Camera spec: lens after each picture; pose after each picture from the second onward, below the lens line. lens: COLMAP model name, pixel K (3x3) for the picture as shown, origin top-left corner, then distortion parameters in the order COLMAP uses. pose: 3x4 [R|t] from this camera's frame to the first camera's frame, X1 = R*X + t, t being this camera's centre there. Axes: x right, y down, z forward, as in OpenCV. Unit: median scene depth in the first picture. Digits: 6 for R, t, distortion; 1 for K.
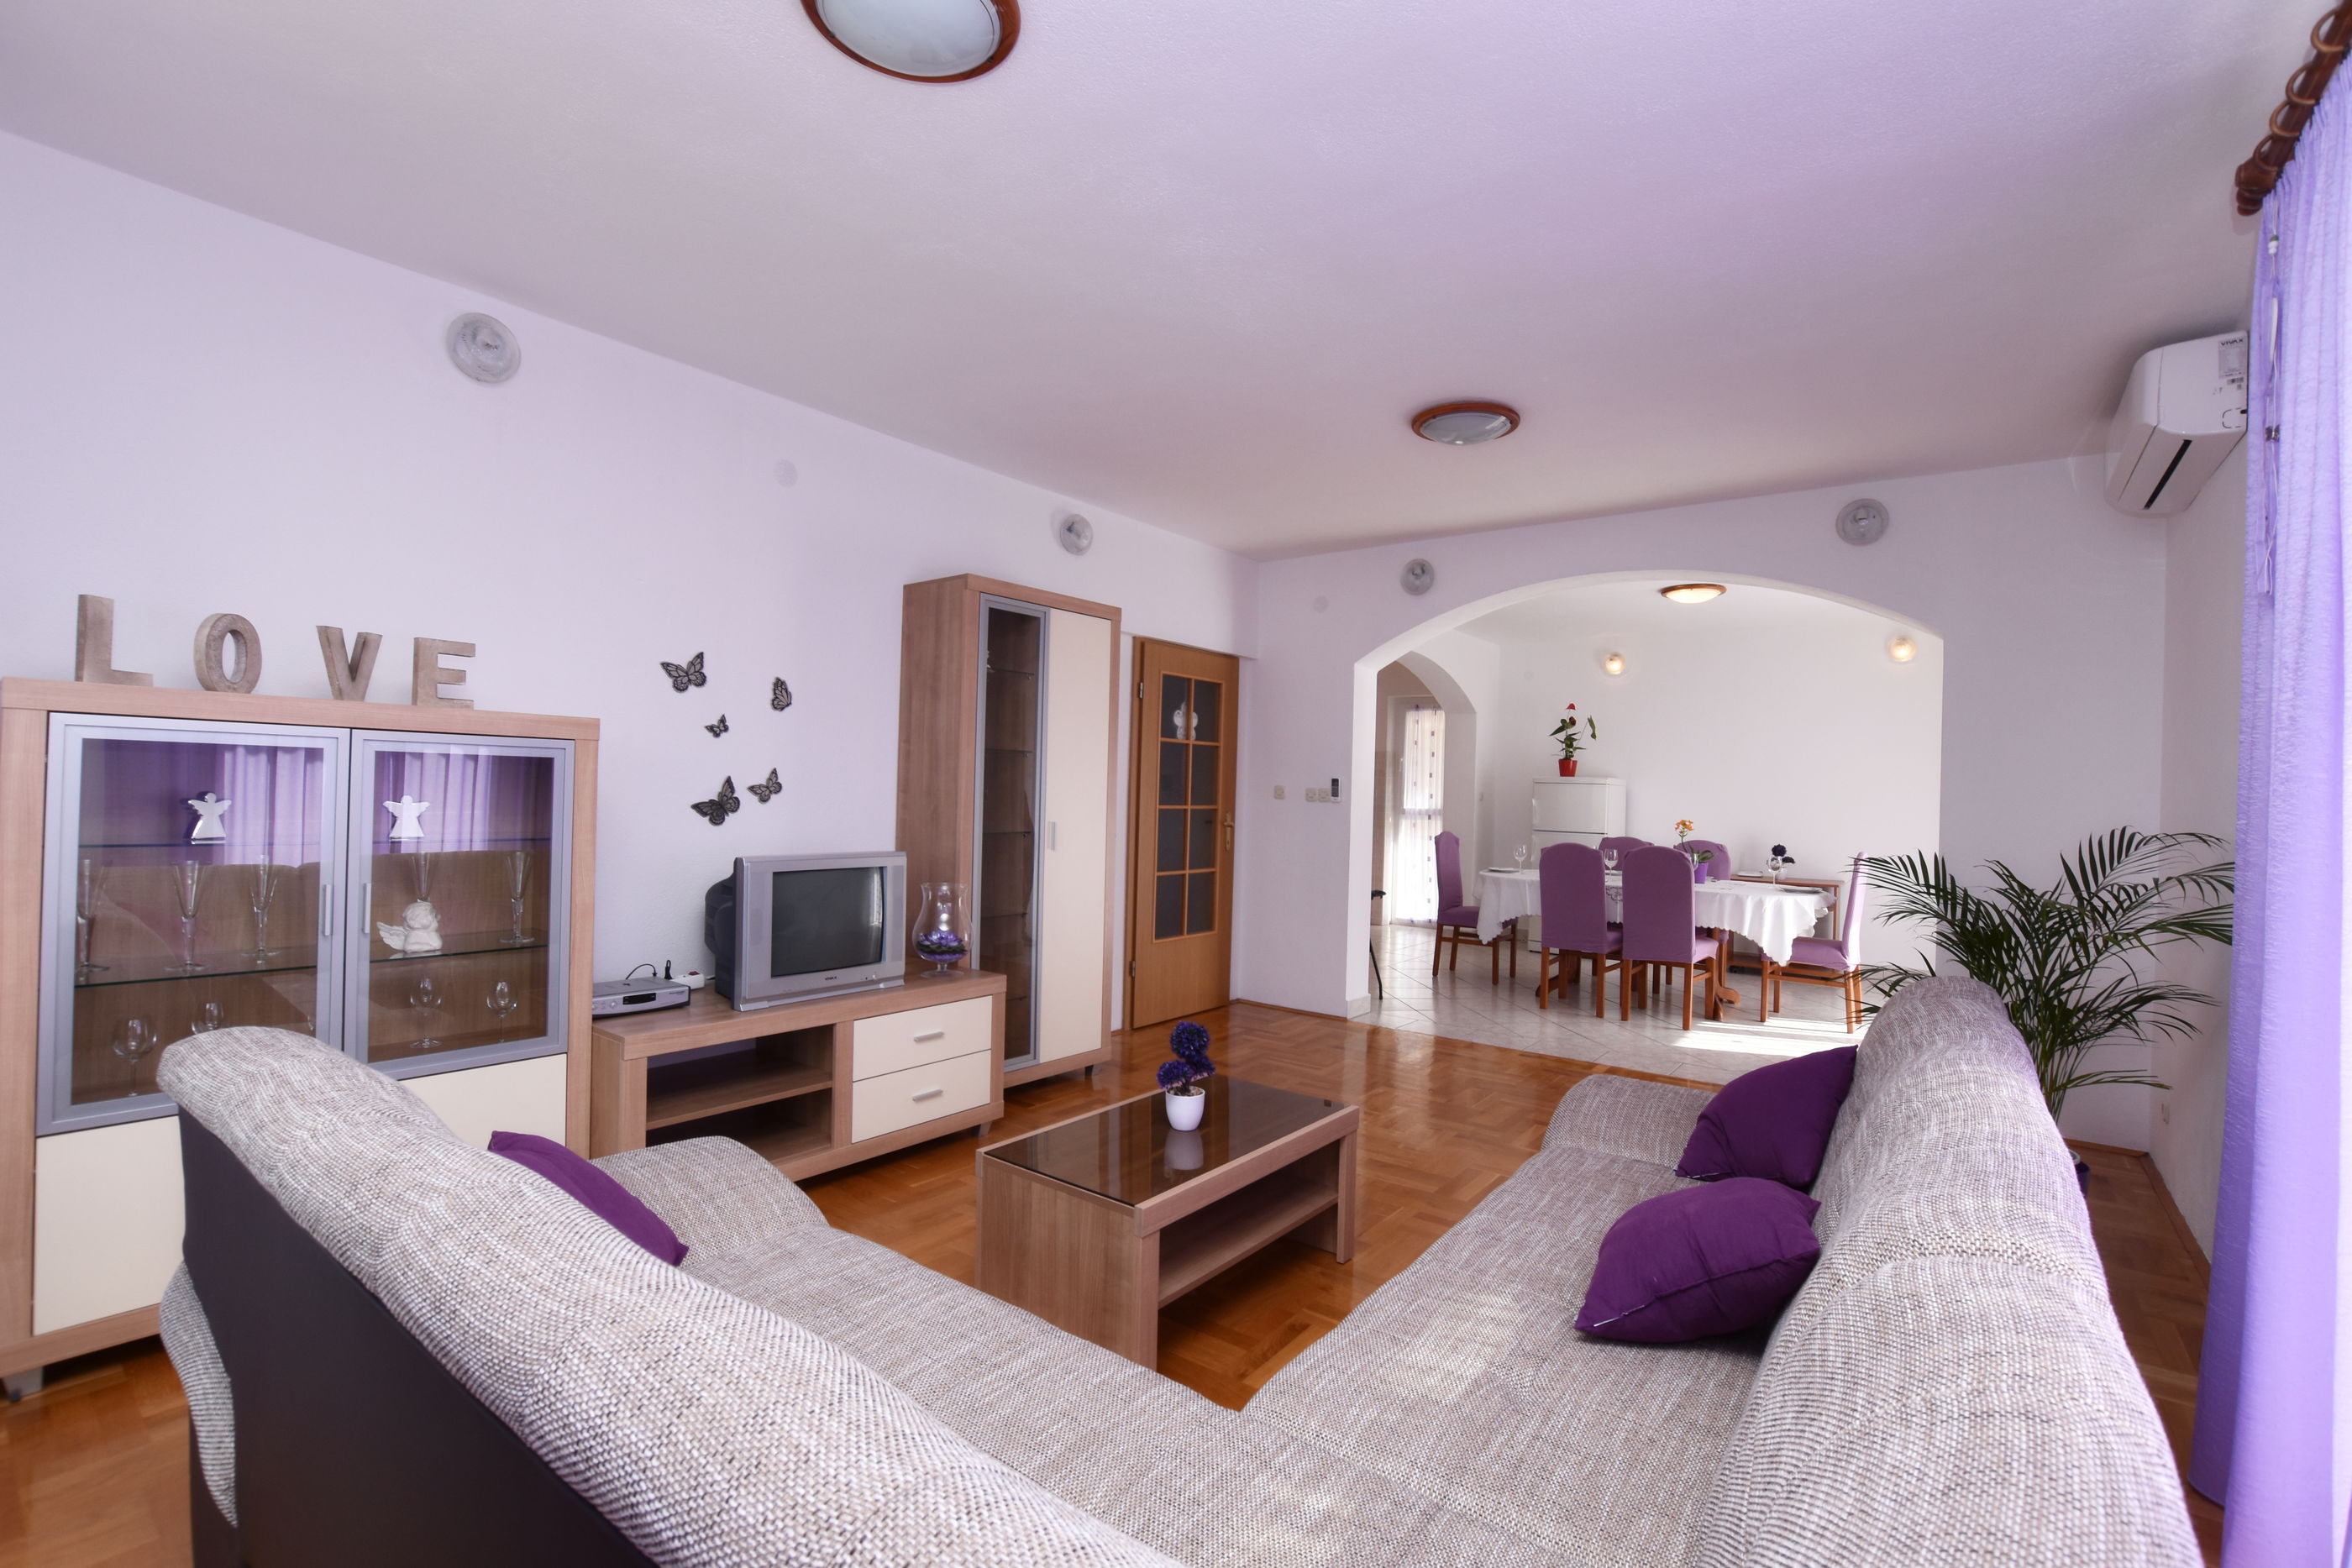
lens RADIAL K [[1045.6, 0, 1169.5], [0, 1045.6, 790.3], [0, 0, 1]] dist [-0.039064, 0.008912]
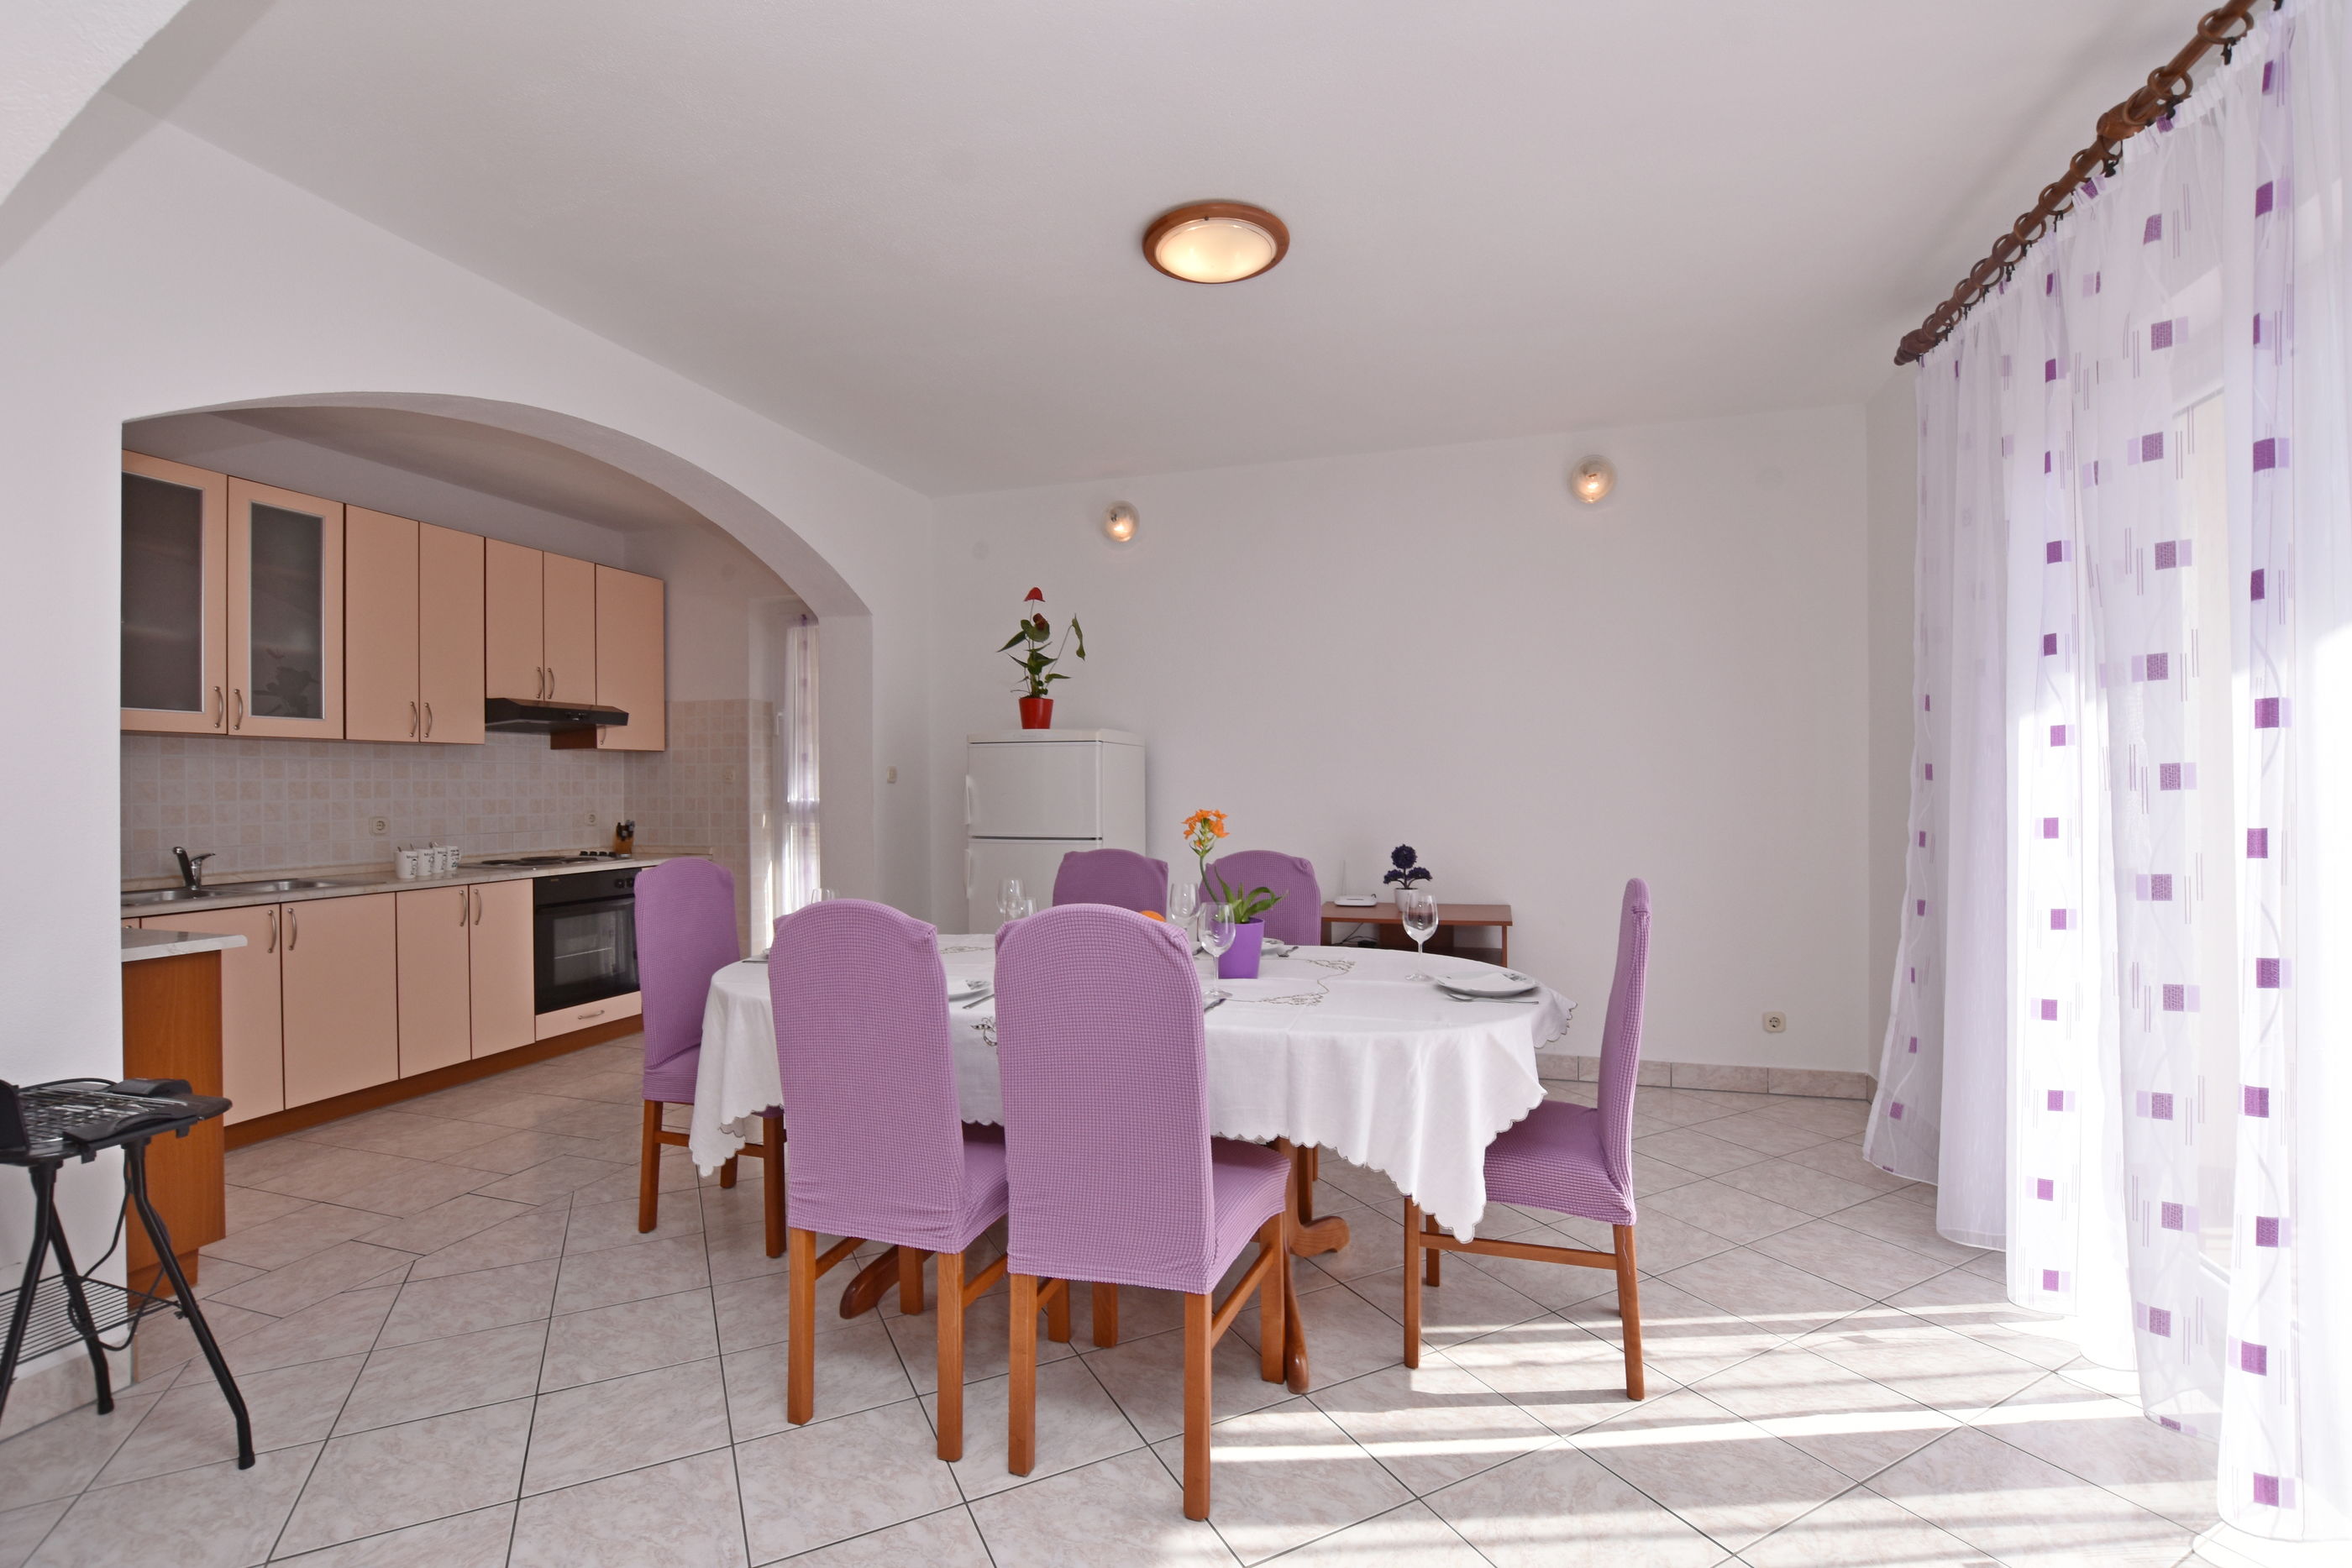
lens RADIAL K [[1040.1, 0, 1172.2], [0, 1040.1, 789.1], [0, 0, 1]] dist [-0.030370, -0.000453]
pose [[0.939596, -0.033315, 0.340661, 0.303264], [0.030586, 0.999443, 0.013380, 0.013171], [-0.340917, -0.002153, 0.940091, 0.548626]]
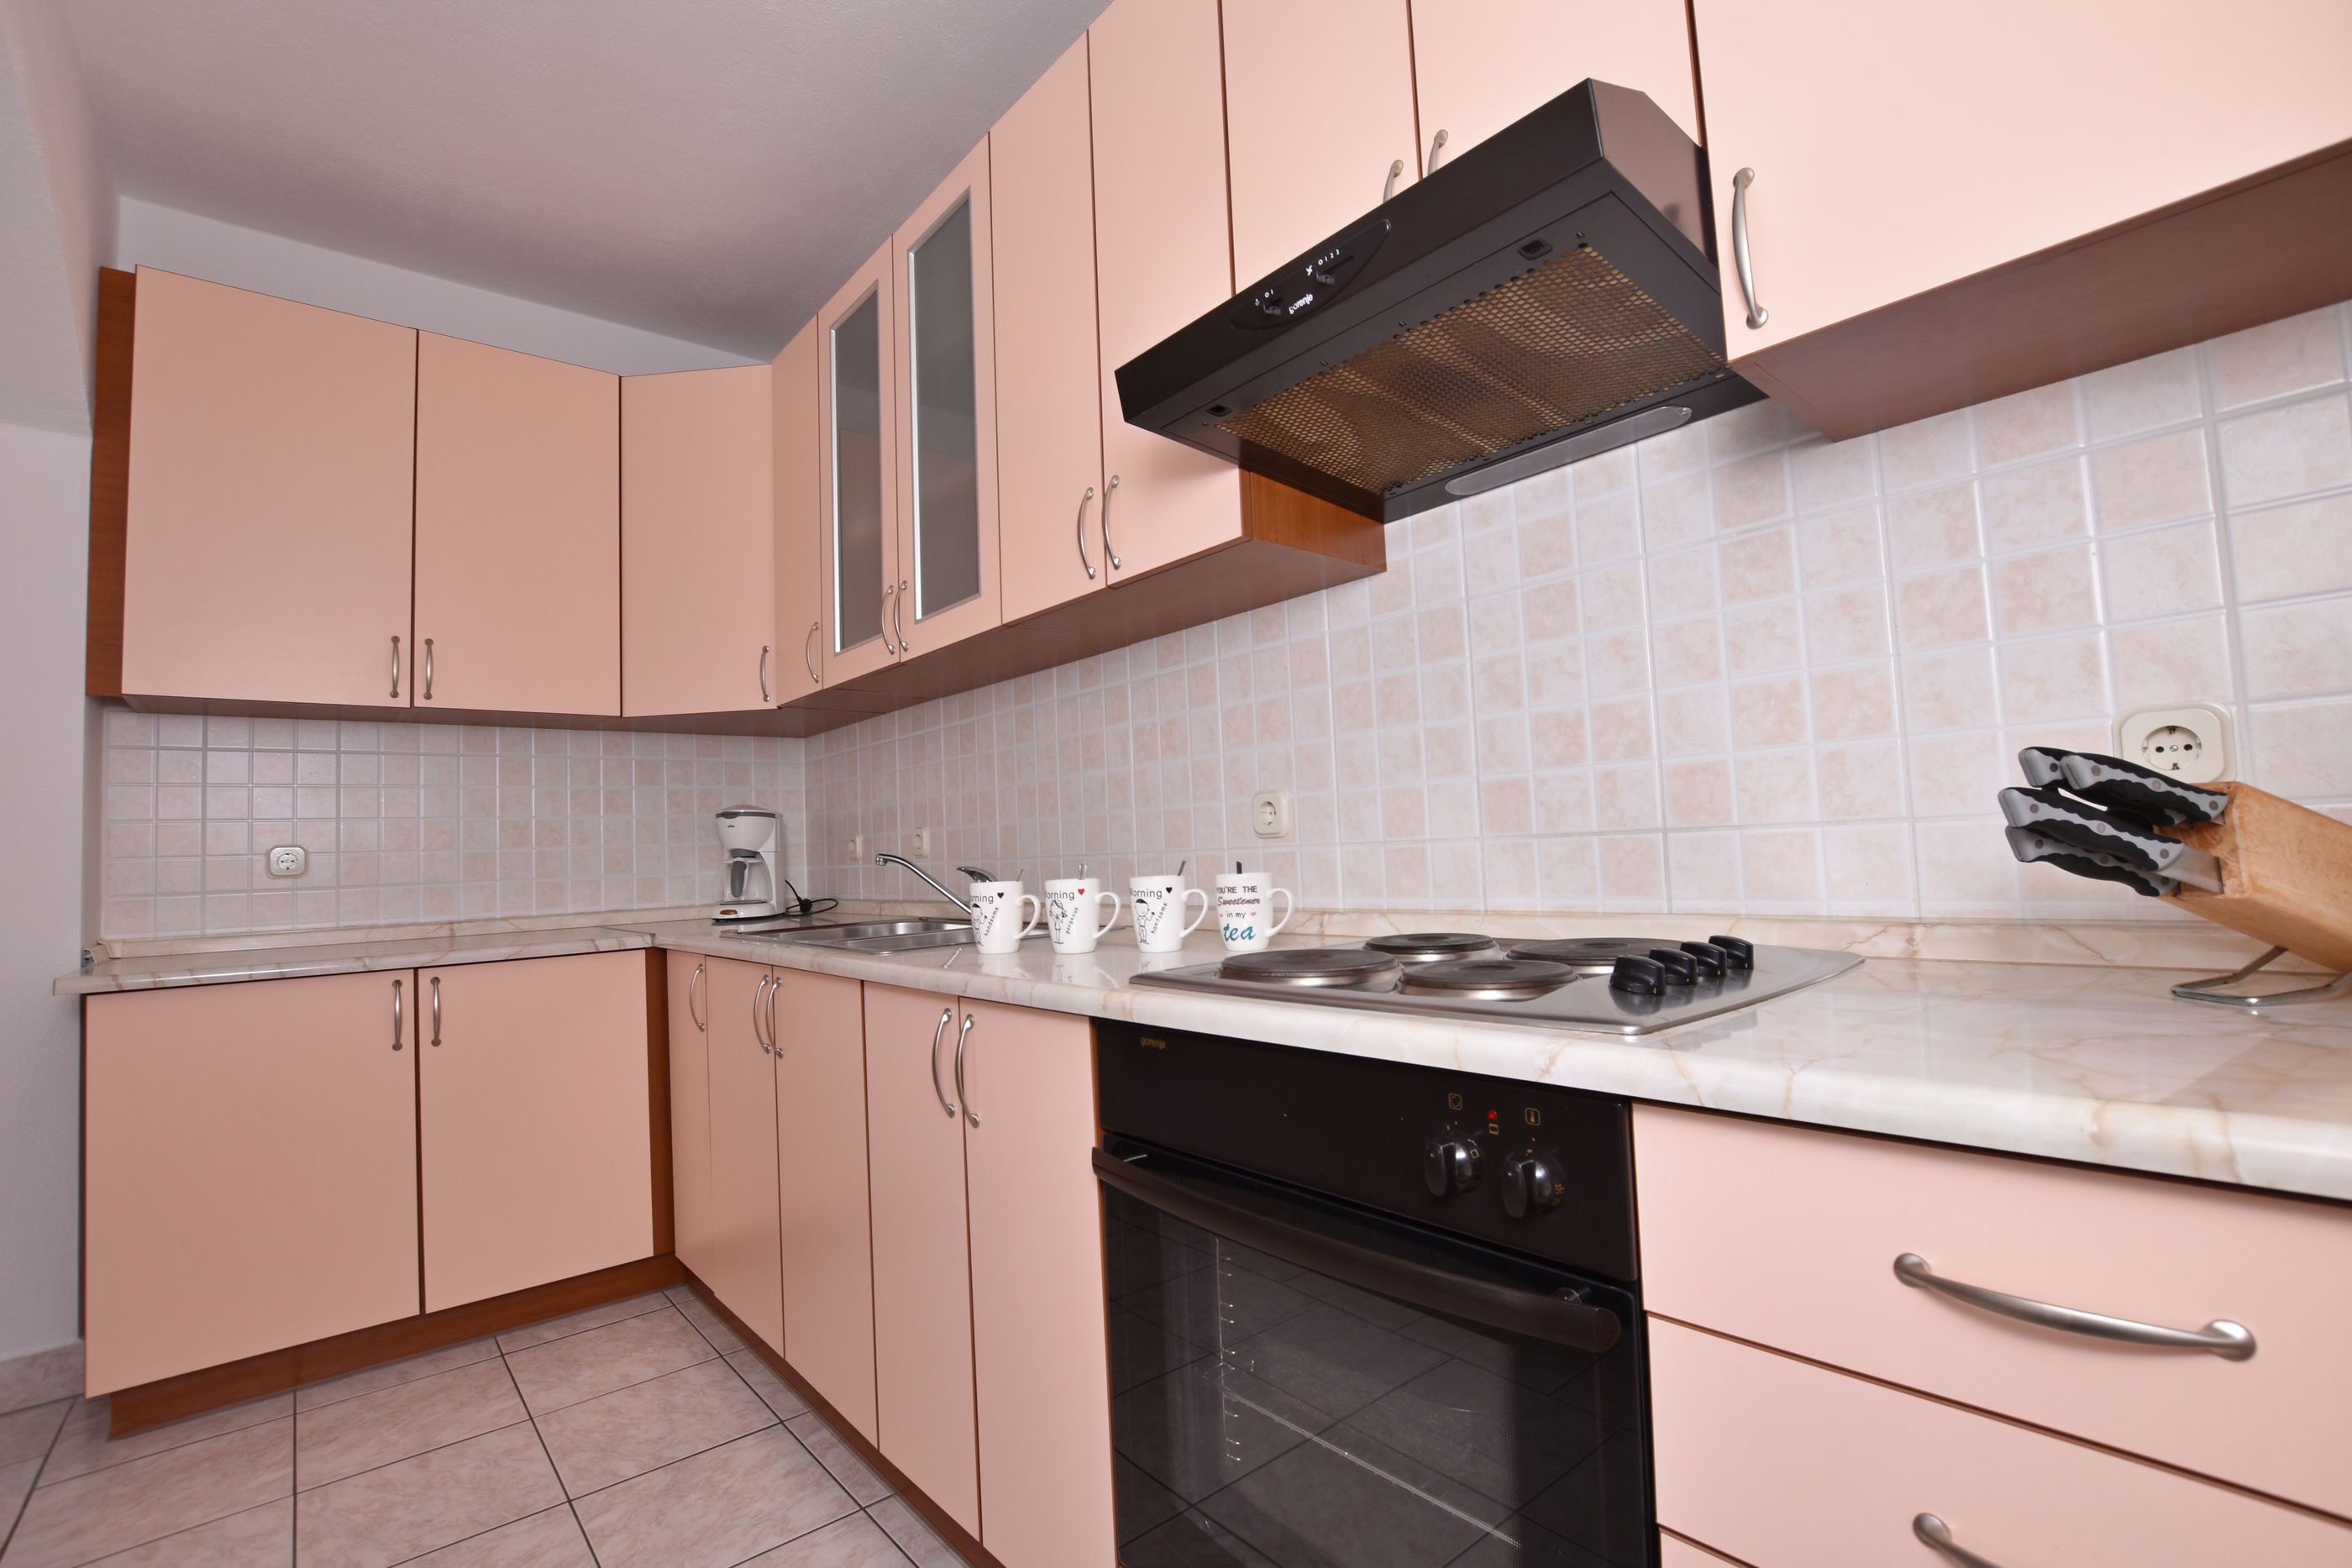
lens RADIAL K [[1045.6, 0, 1169.5], [0, 1045.6, 790.3], [0, 0, 1]] dist [-0.039064, 0.008912]
pose [[-0.216896, -0.074014, -0.973385, 0.306021], [0.036595, 0.995804, -0.083873, 0.041382], [0.975508, -0.053813, -0.213278, 1.272464]]
